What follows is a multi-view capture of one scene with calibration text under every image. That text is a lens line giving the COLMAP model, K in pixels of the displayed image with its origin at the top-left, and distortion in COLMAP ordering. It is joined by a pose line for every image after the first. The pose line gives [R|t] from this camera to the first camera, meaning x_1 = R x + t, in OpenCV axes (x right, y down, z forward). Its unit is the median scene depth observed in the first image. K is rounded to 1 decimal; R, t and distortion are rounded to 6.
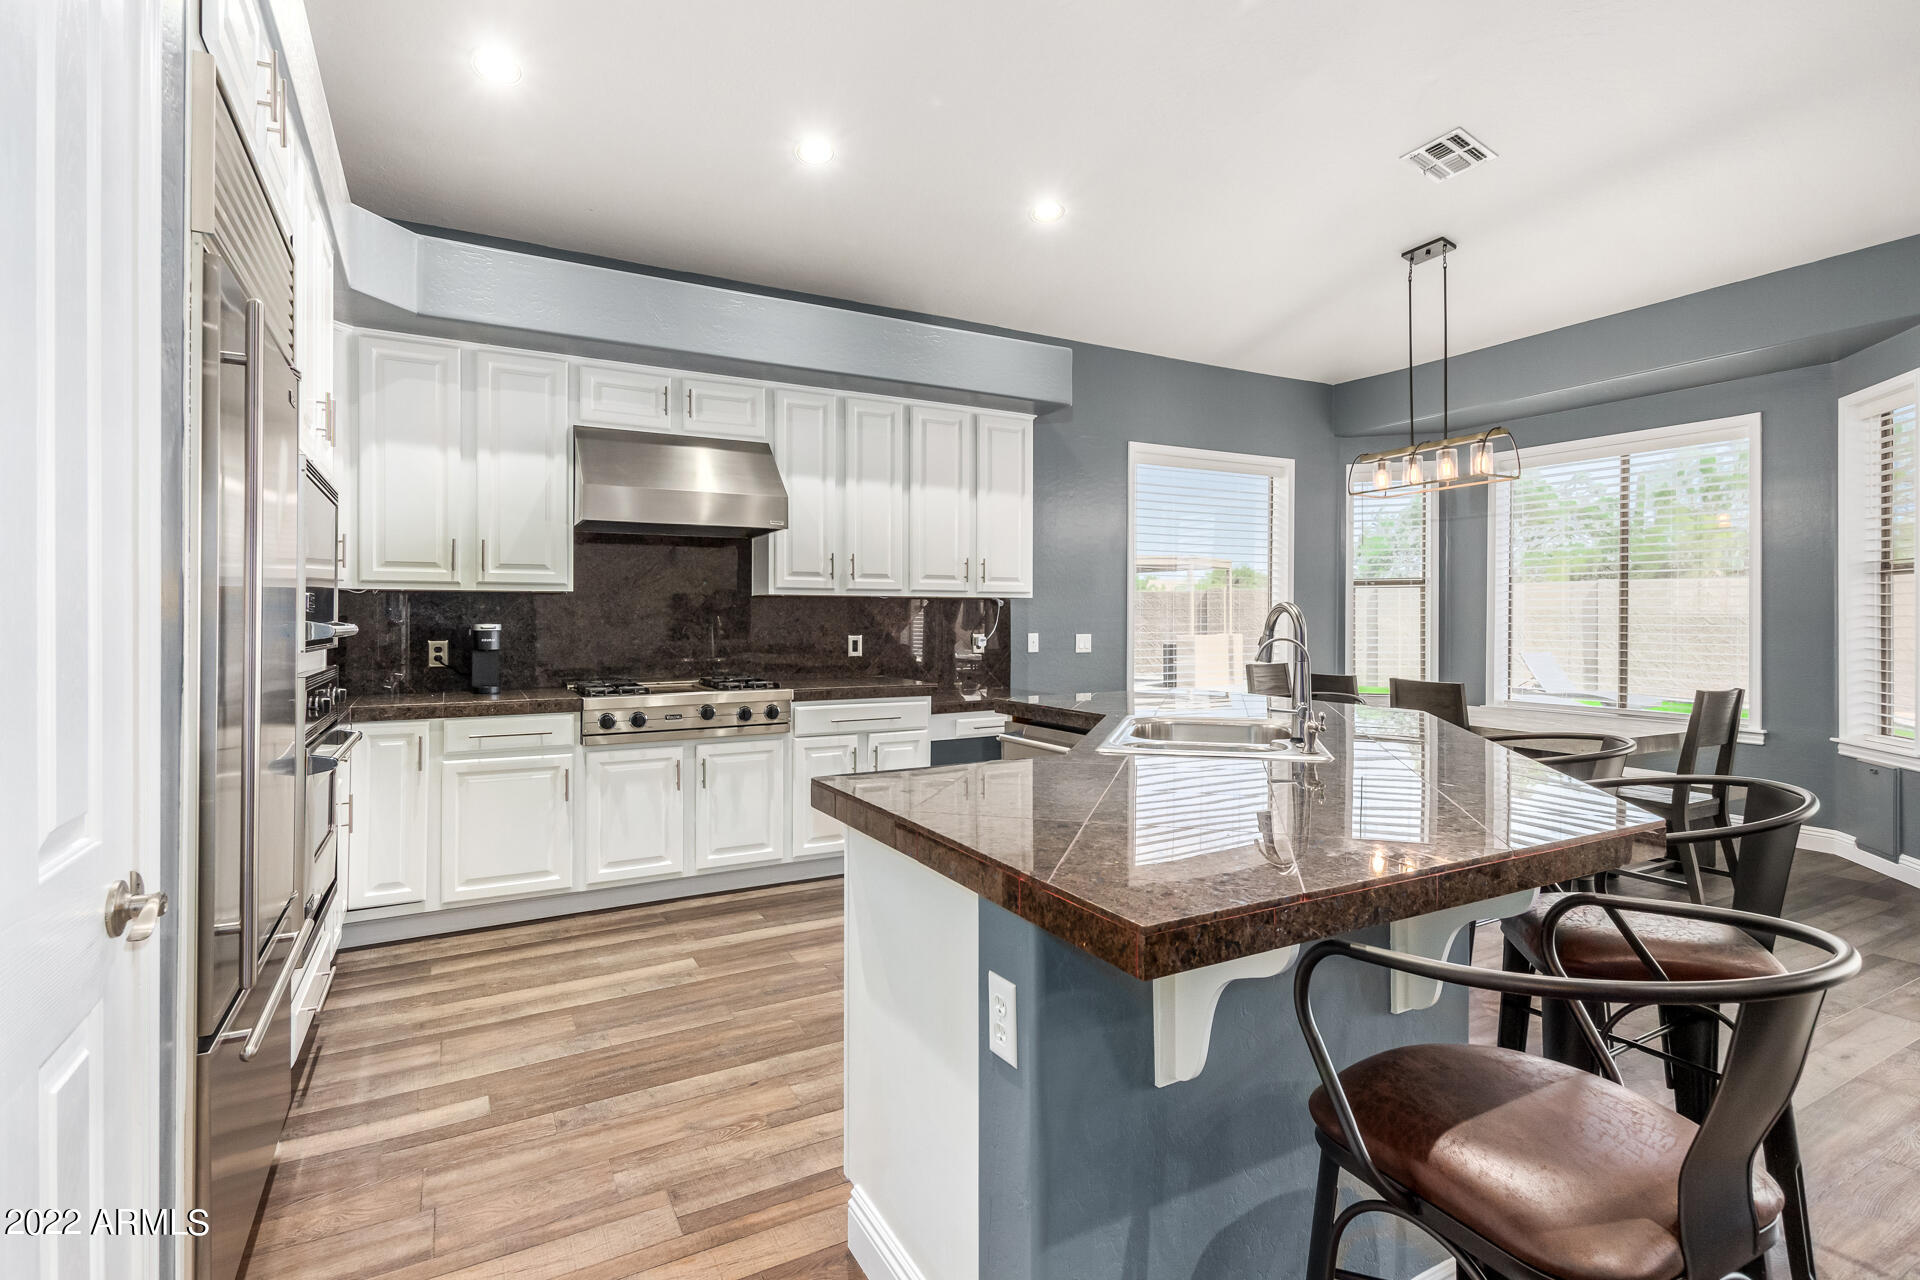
lens RADIAL K [[914.1, 0, 949.7], [0, 914.1, 621.3], [0, 0, 1]] dist [0.001722, 0.000461]
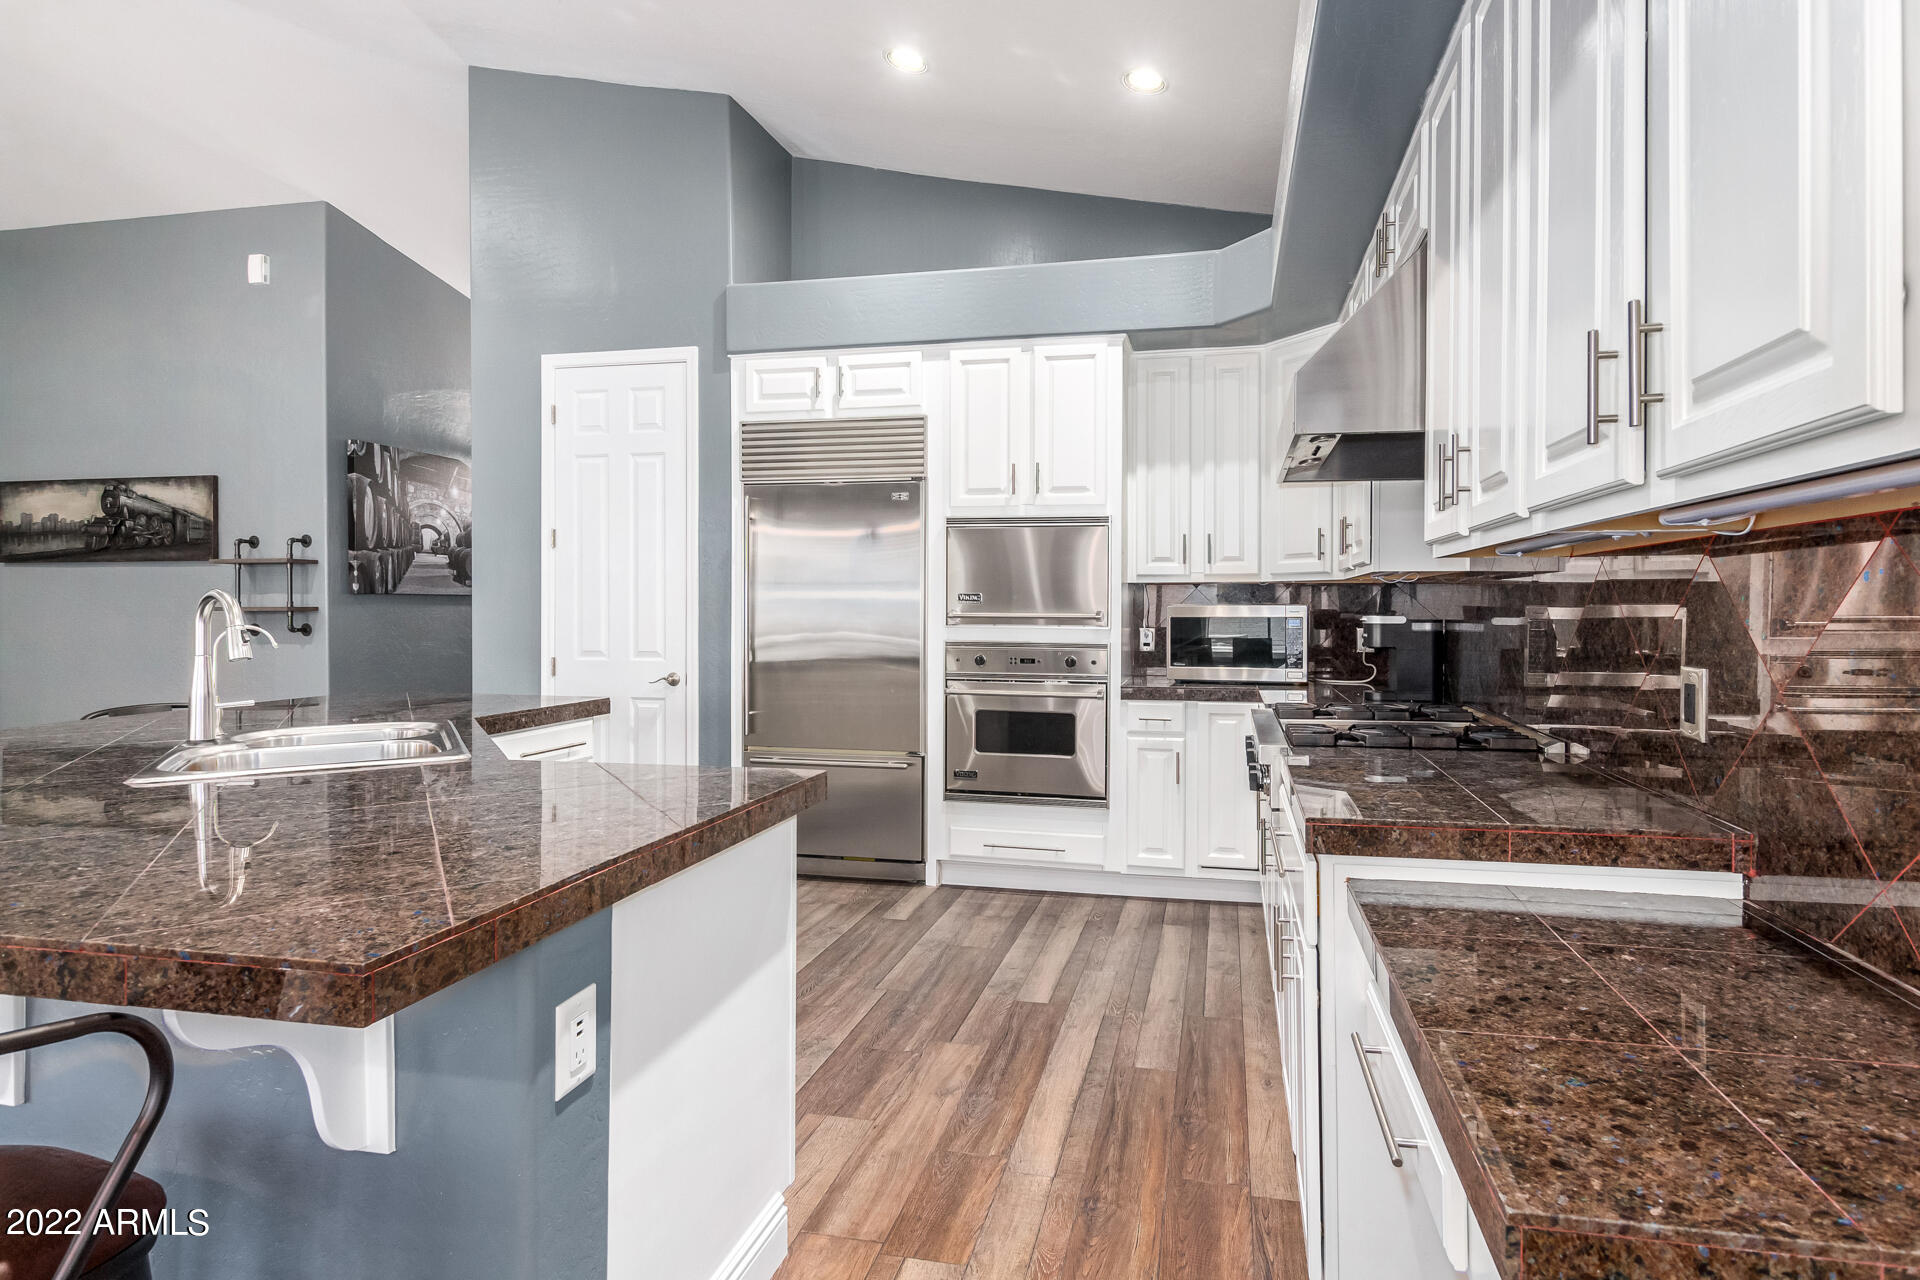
lens RADIAL K [[914.1, 0, 1024.0], [0, 914.1, 623.4], [0, 0, 1]] dist [0.001722, 0.000461]
pose [[-0.637908, 0.001409, -0.770111, 0.304257], [-0.007824, 0.999935, 0.008310, 0.005643], [0.770073, 0.011326, -0.637855, 1.189896]]
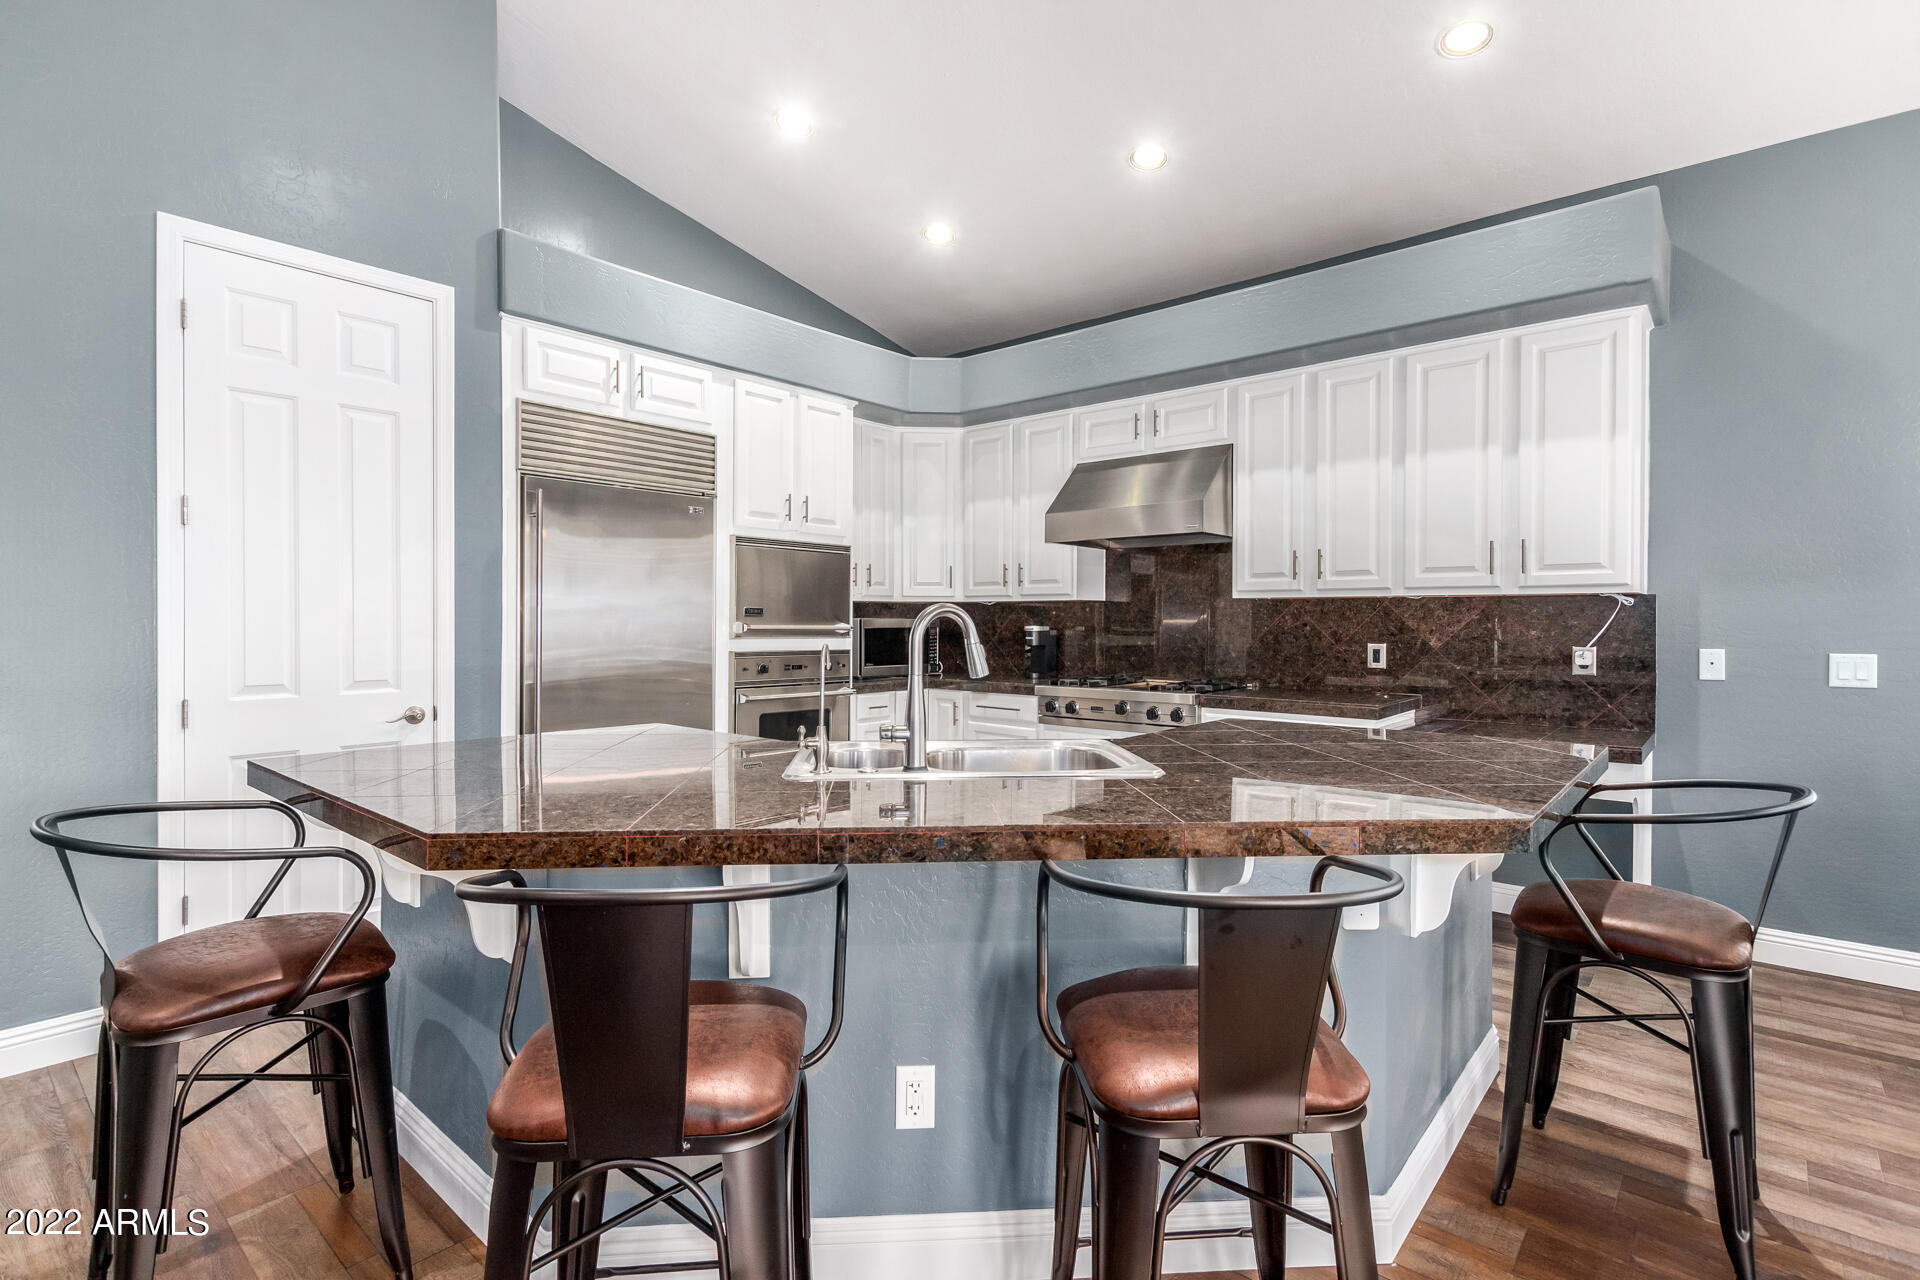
lens RADIAL K [[914.1, 0, 957.4], [0, 914.1, 630.8], [0, 0, 1]] dist [0.001722, 0.000461]
pose [[0.346695, 0.012165, -0.937899, 0.653077], [-0.006630, 0.999923, 0.010519, -0.002909], [0.937954, 0.002571, 0.346749, 0.408812]]
